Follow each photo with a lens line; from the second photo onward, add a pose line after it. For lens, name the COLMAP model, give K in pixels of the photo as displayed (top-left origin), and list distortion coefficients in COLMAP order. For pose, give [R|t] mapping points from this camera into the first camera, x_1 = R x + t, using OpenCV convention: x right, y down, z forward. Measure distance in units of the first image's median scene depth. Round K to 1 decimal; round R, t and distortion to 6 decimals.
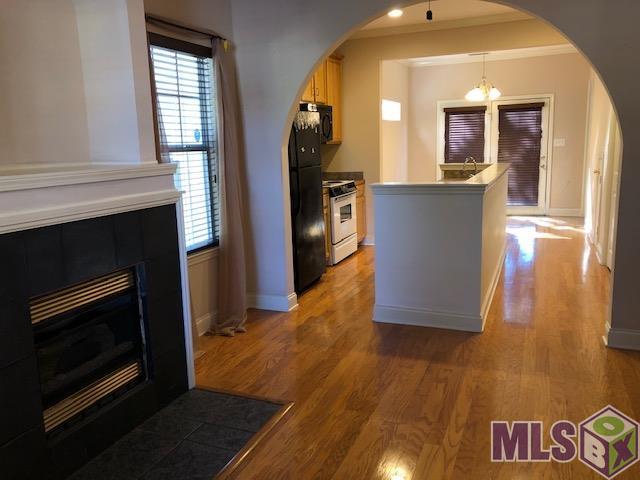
lens RADIAL K [[534.0, 0, 320.0], [0, 534.0, 240.0], [0, 0, 1]] dist [0.004509, -0.000695]
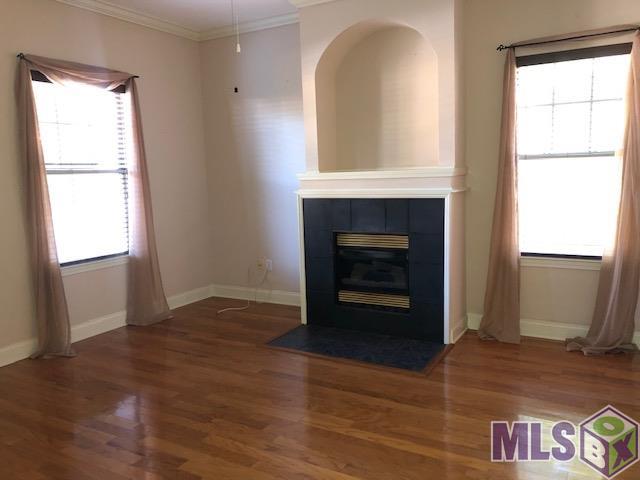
lens RADIAL K [[534.0, 0, 320.0], [0, 534.0, 240.0], [0, 0, 1]] dist [0.004509, -0.000695]
pose [[-0.142926, 0.164130, -0.976029, 0.617261], [-0.141550, 0.972626, 0.184286, -0.095627], [0.979559, 0.164496, -0.115781, 0.490751]]
